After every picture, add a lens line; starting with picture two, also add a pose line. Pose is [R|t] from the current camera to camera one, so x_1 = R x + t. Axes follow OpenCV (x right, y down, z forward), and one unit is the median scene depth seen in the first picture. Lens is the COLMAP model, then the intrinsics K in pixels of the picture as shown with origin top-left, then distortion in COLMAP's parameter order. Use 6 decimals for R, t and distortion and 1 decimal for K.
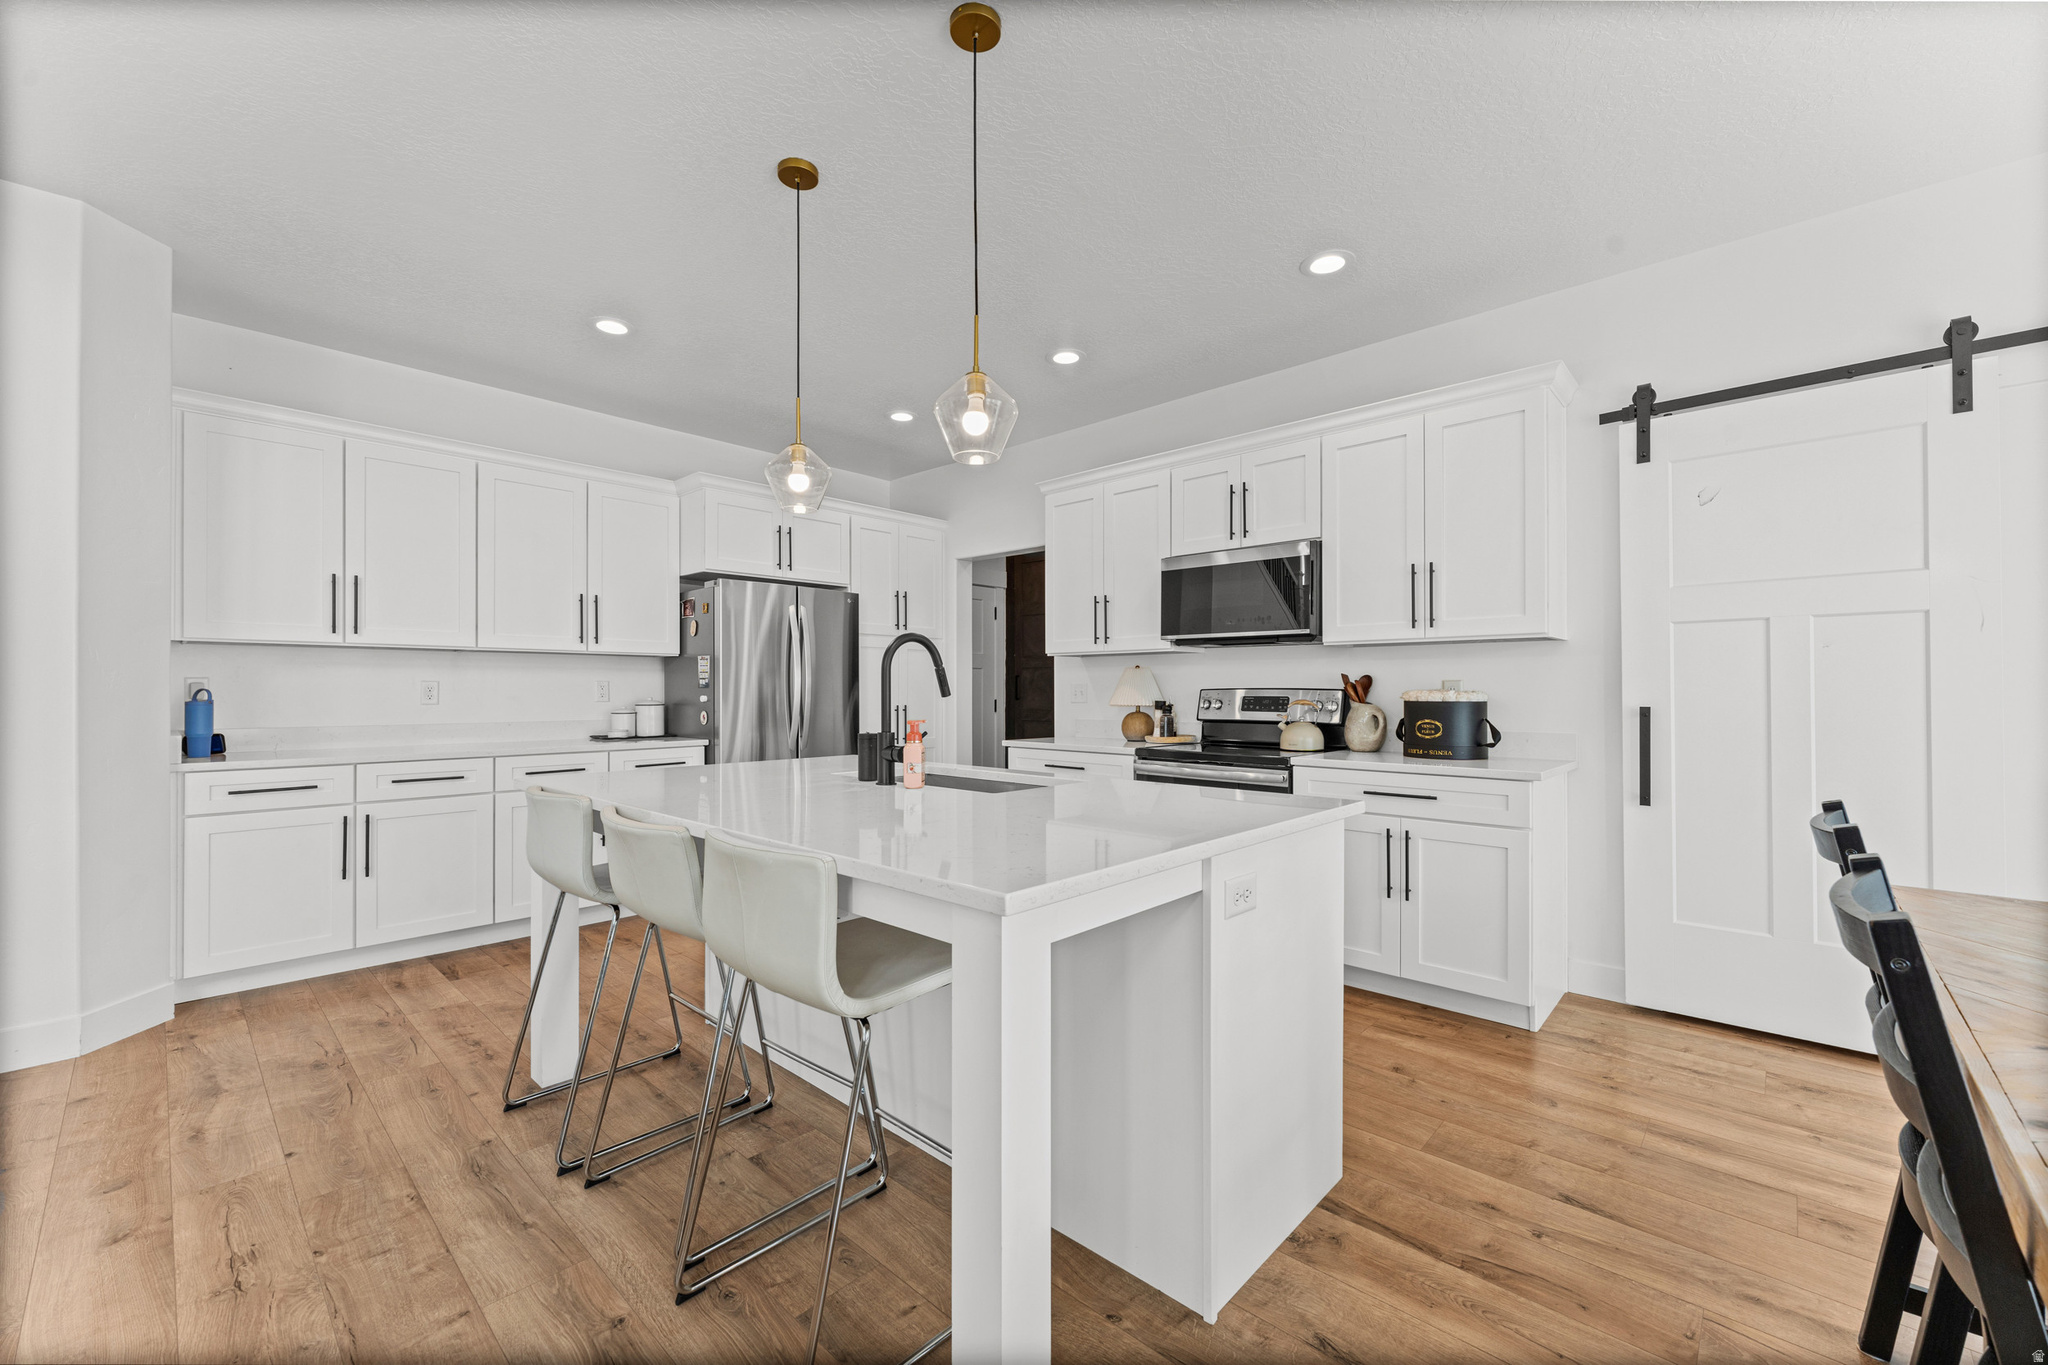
lens RADIAL K [[815.1, 0, 1018.7], [0, 815.1, 687.9], [0, 0, 1]] dist [-0.000729, 0.000033]
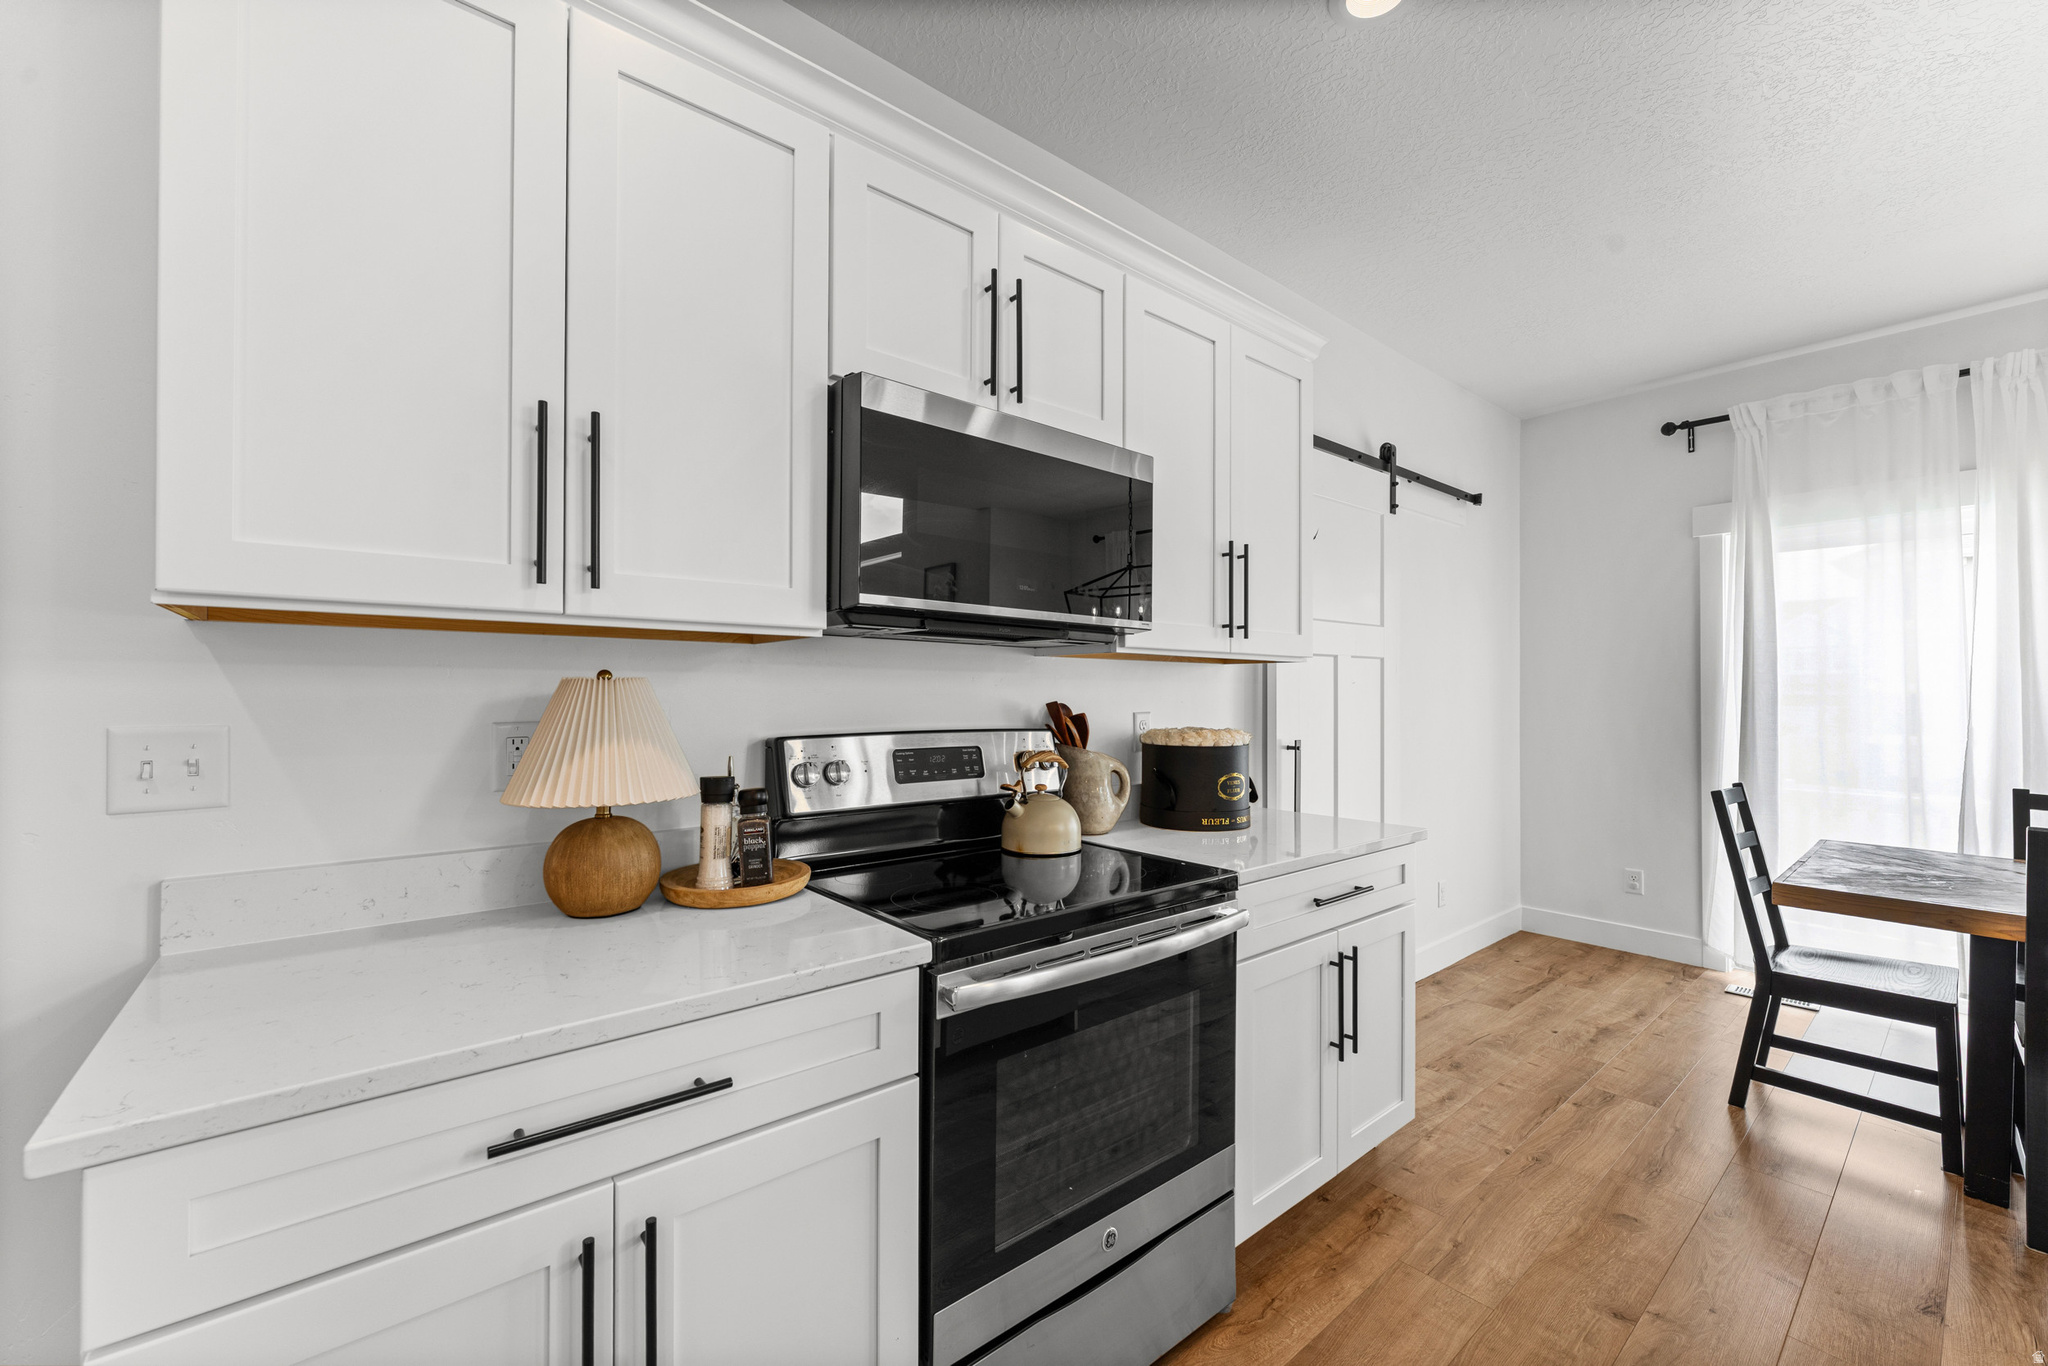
lens RADIAL K [[818.8, 0, 1023.4], [0, 818.8, 689.4], [0, 0, 1]] dist [0.002543, -0.000138]
pose [[0.119394, 0.005449, 0.992832, -0.205019], [-0.006609, 0.999967, -0.004694, -0.027489], [-0.992825, -0.006001, 0.119426, 1.114869]]
